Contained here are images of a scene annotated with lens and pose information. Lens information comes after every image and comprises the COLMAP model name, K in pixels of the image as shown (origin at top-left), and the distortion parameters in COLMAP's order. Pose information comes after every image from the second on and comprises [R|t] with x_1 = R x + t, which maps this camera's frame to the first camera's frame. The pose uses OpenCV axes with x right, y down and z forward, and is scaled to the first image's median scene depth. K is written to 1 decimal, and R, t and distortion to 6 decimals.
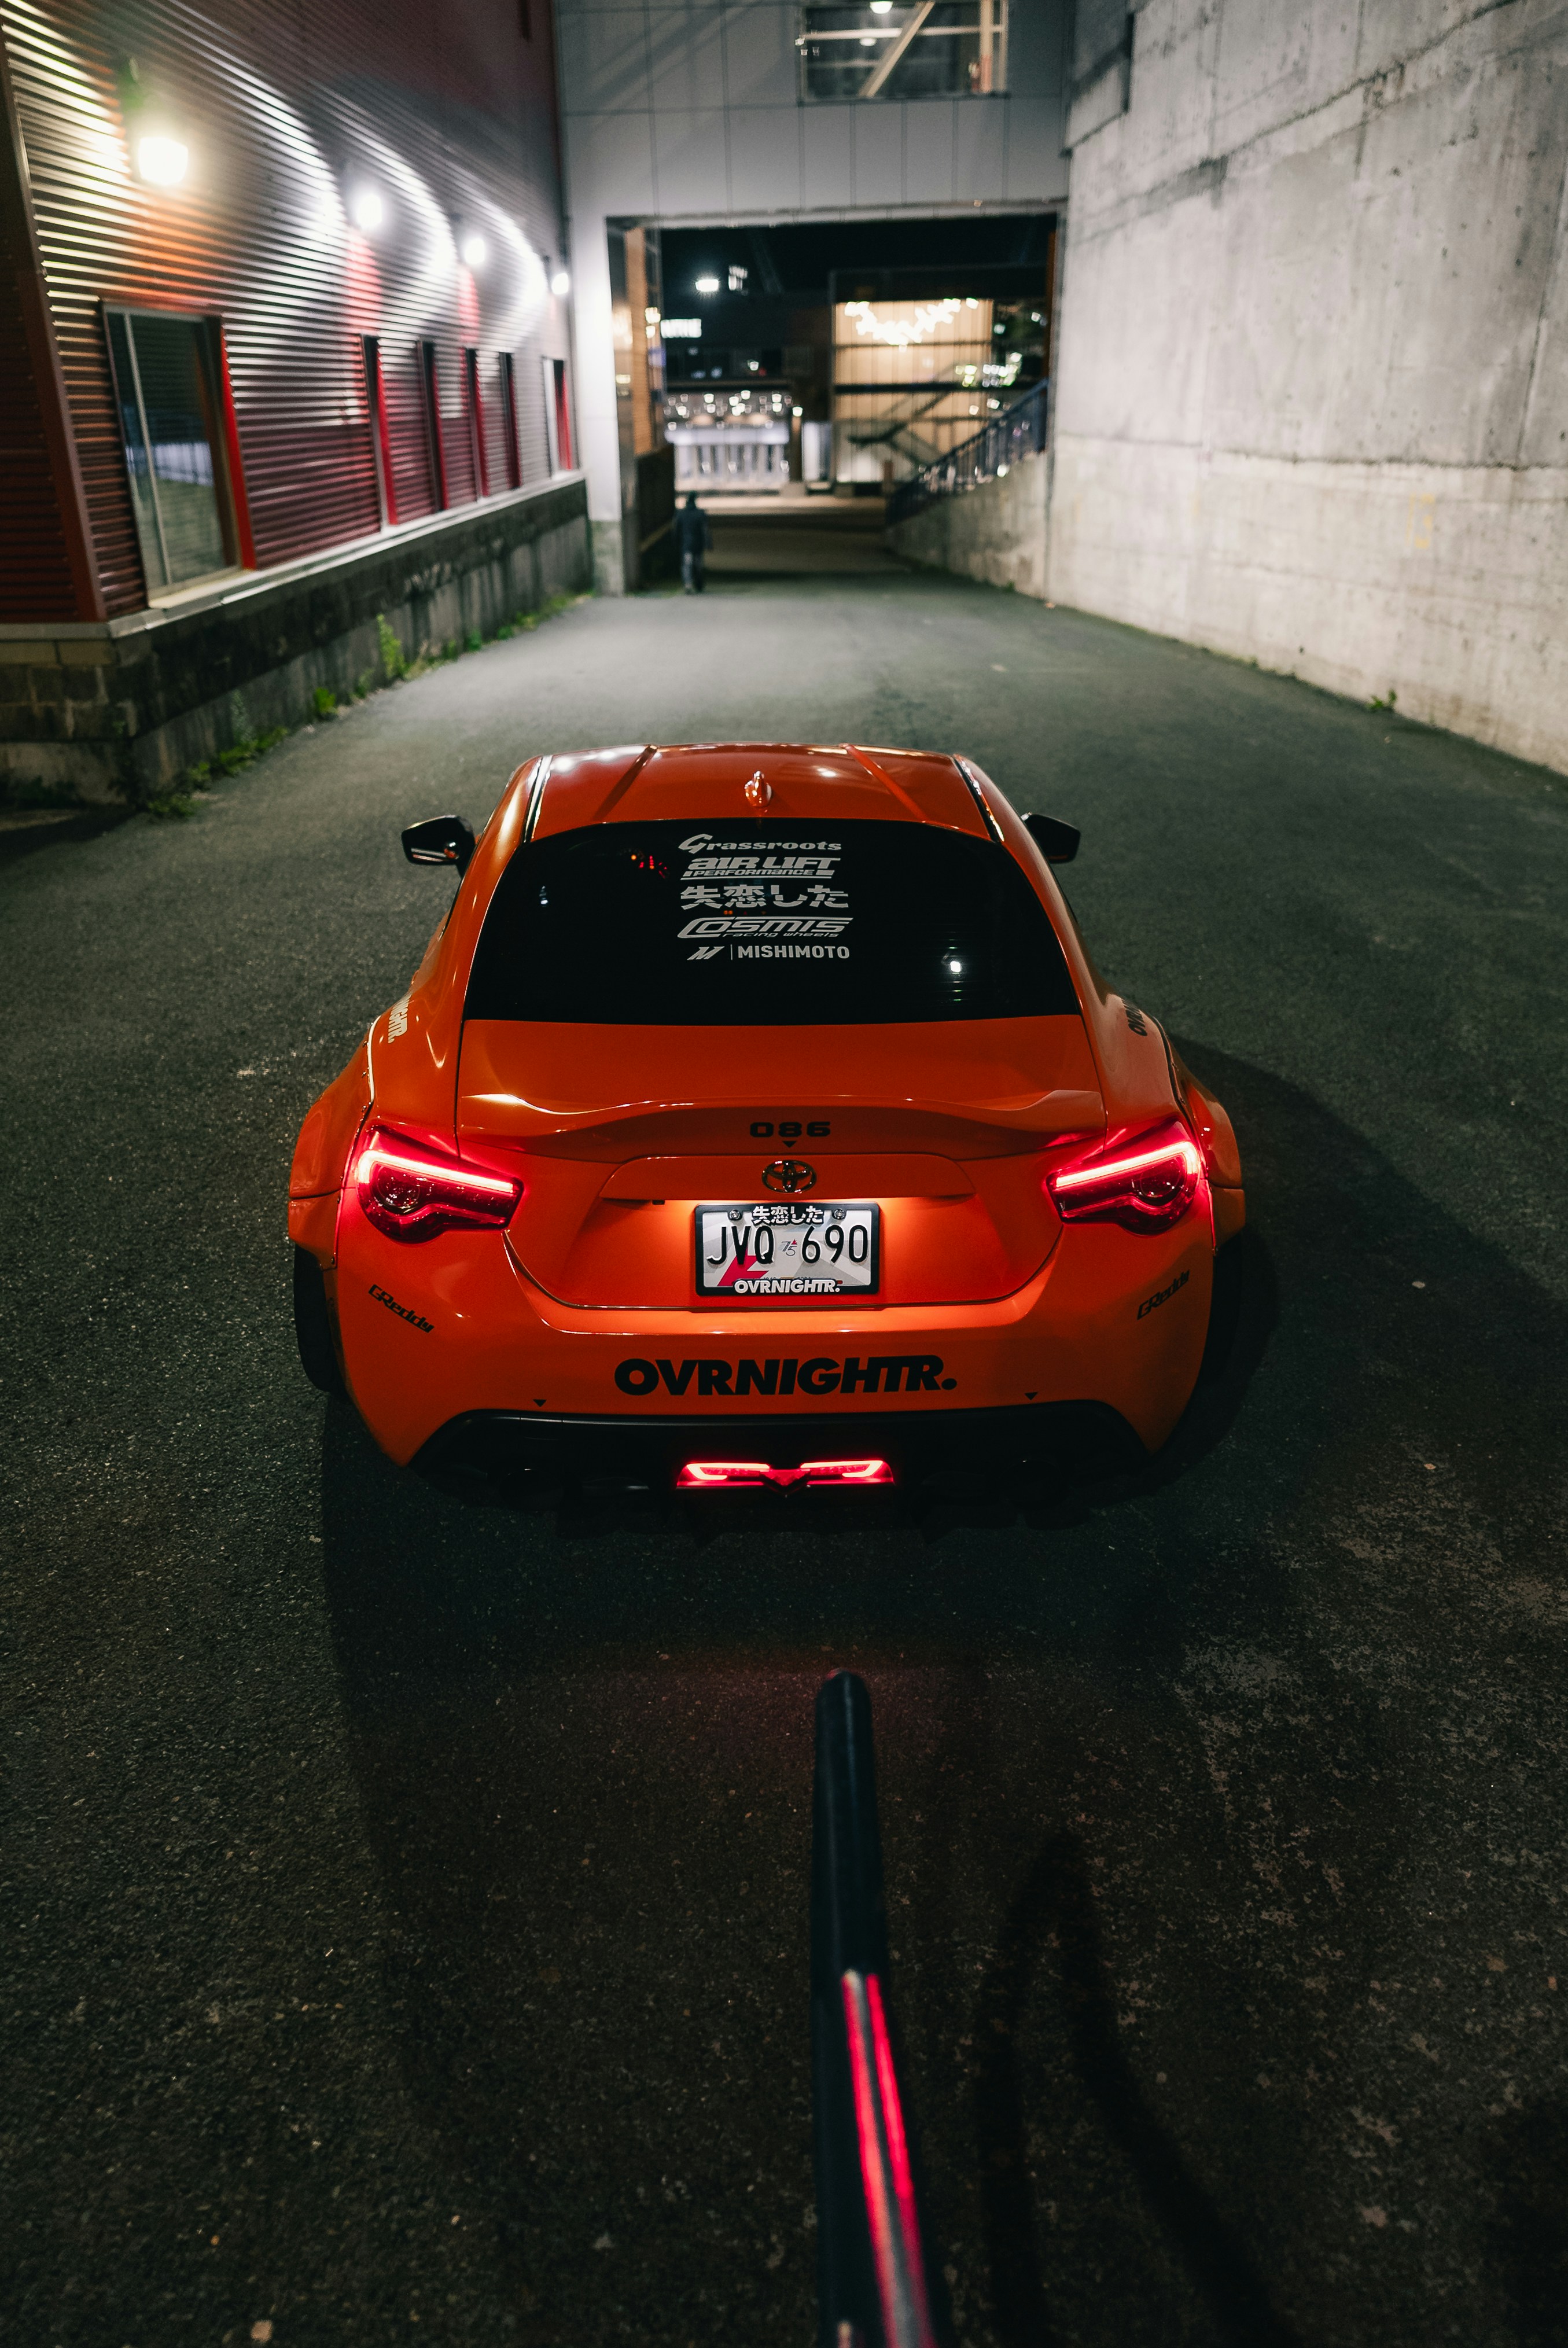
lens RADIAL K [[1632.2, 0, 755.3], [0, 1632.2, 1119.2], [0, 0, 1]] dist [-0.000576, -0.001252]
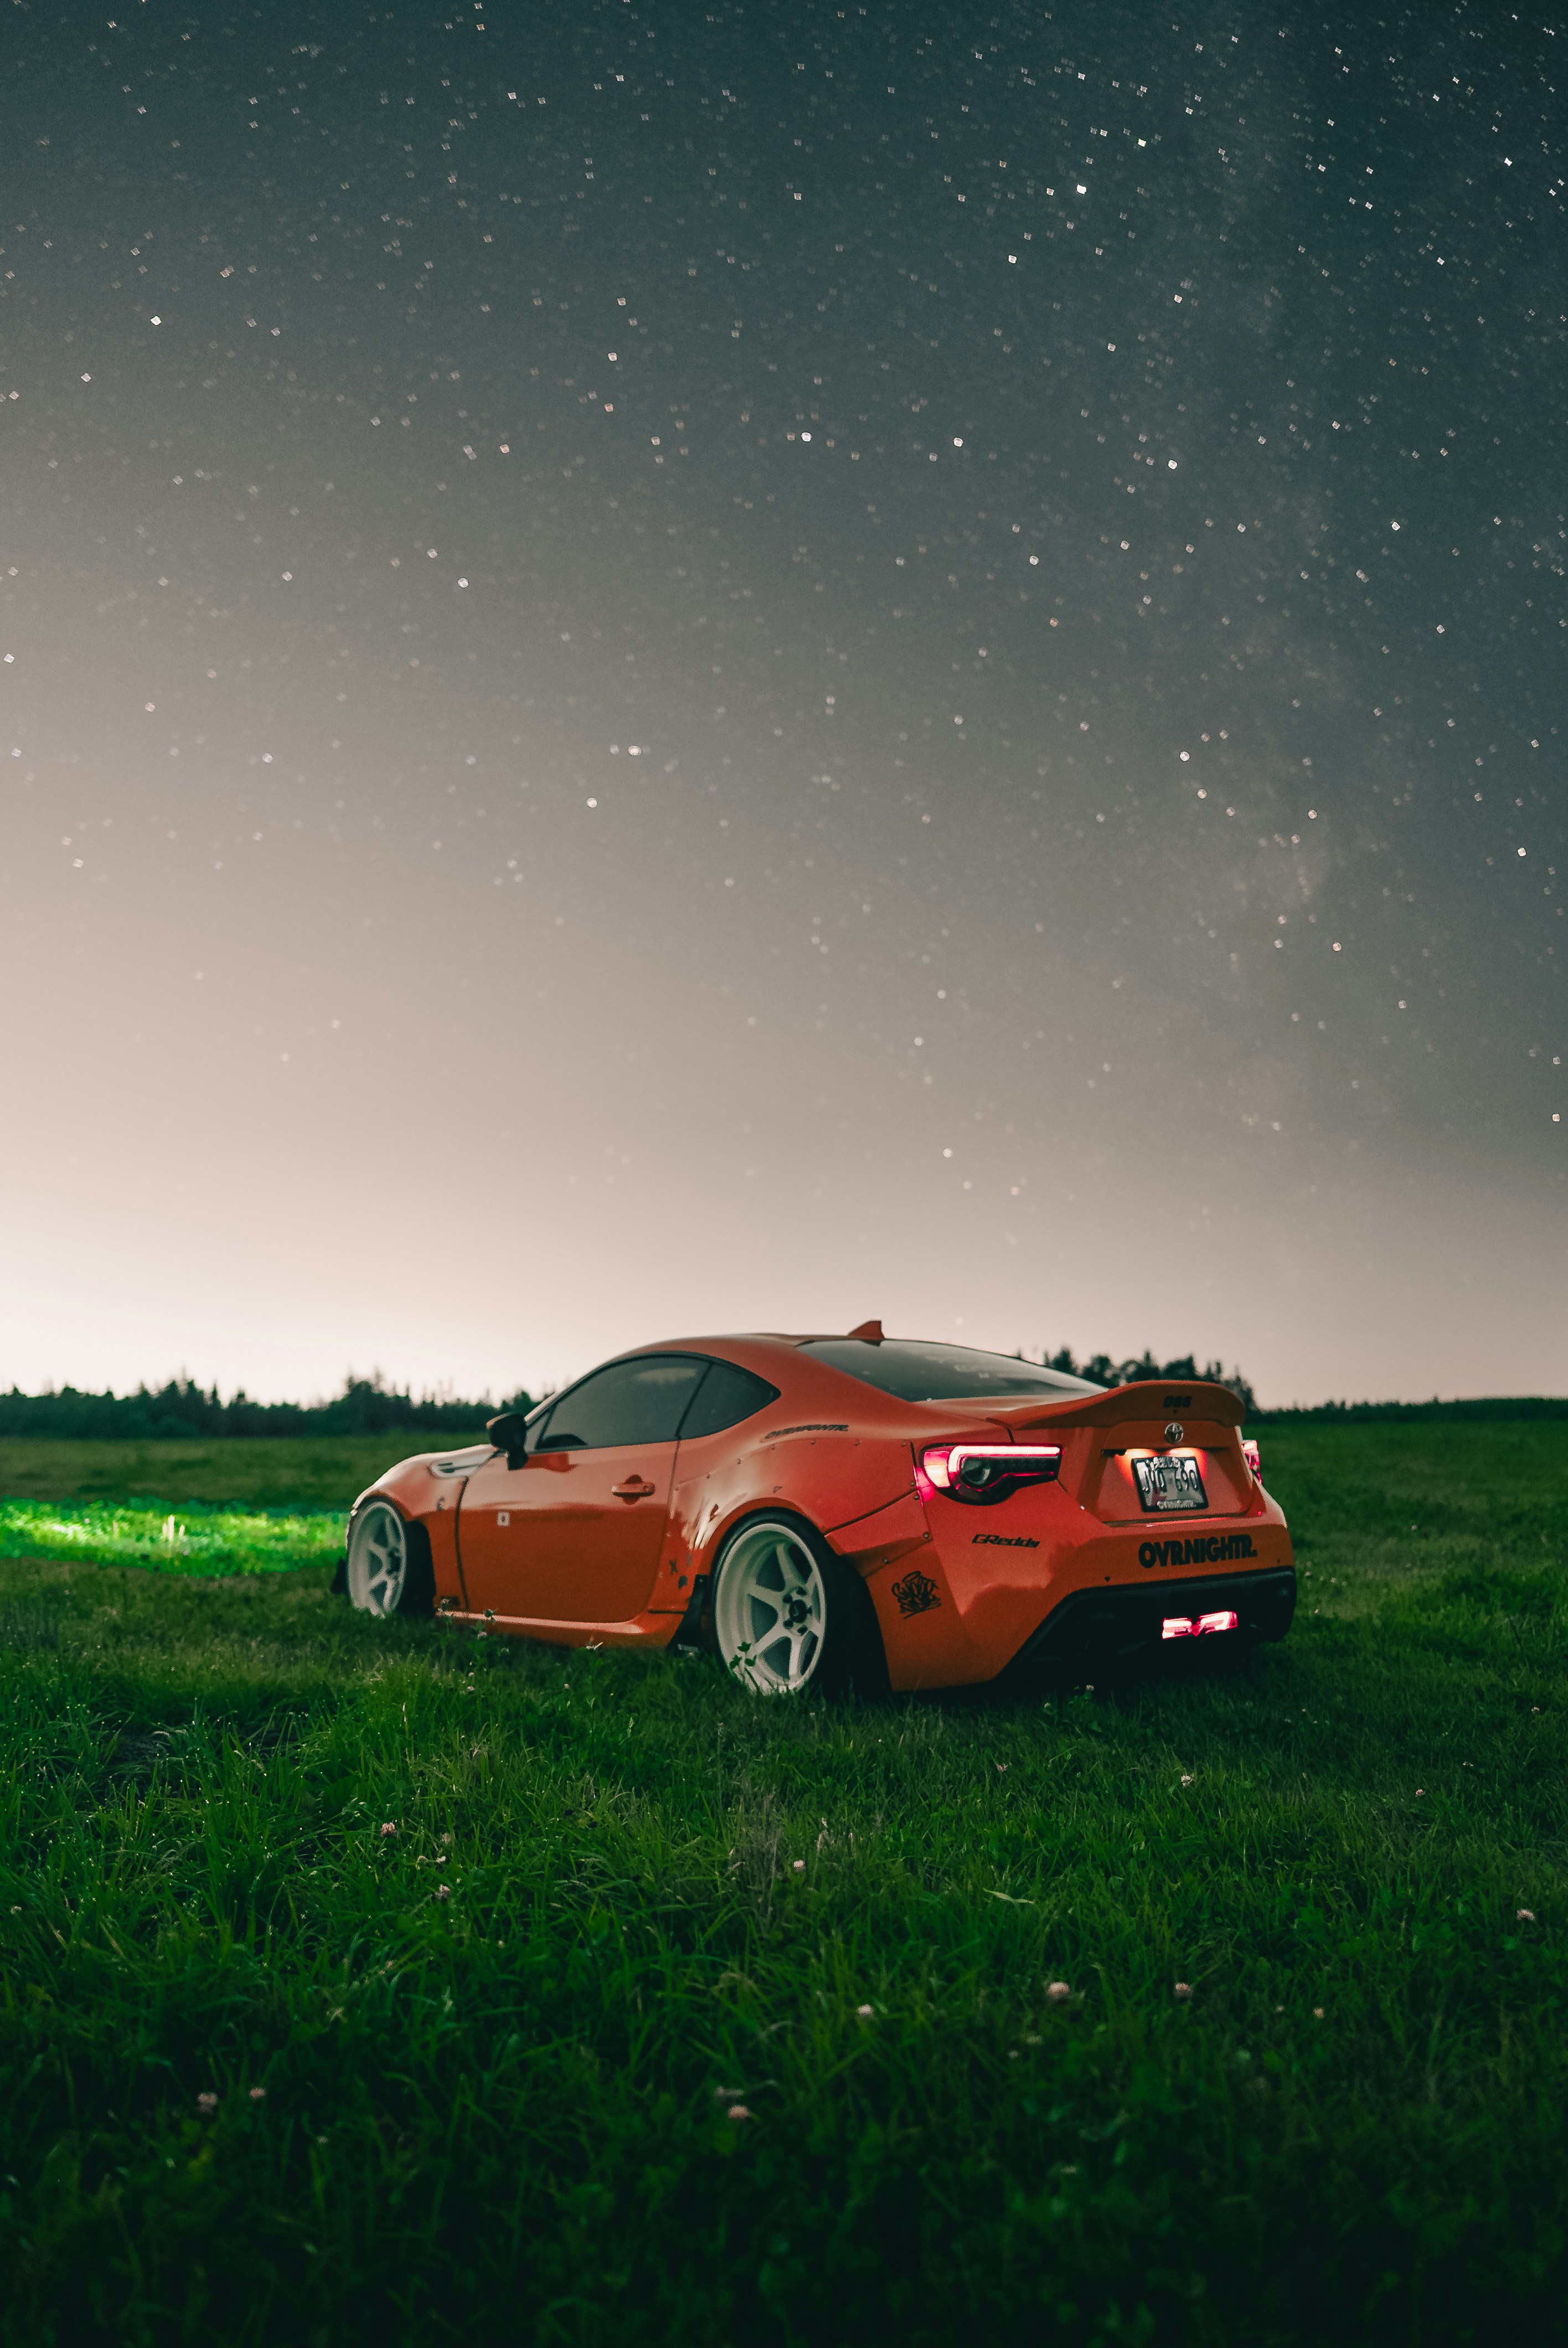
lens RADIAL K [[1561.9, 0, 770.6], [0, 1561.9, 1170.8], [0, 0, 1]] dist [-0.000892, 0.001264]
pose [[0.786850, 0.091843, 0.610272, -0.675287], [0.251175, 0.855600, -0.452614, 0.218331], [-0.563718, 0.509425, 0.650160, -0.008487]]
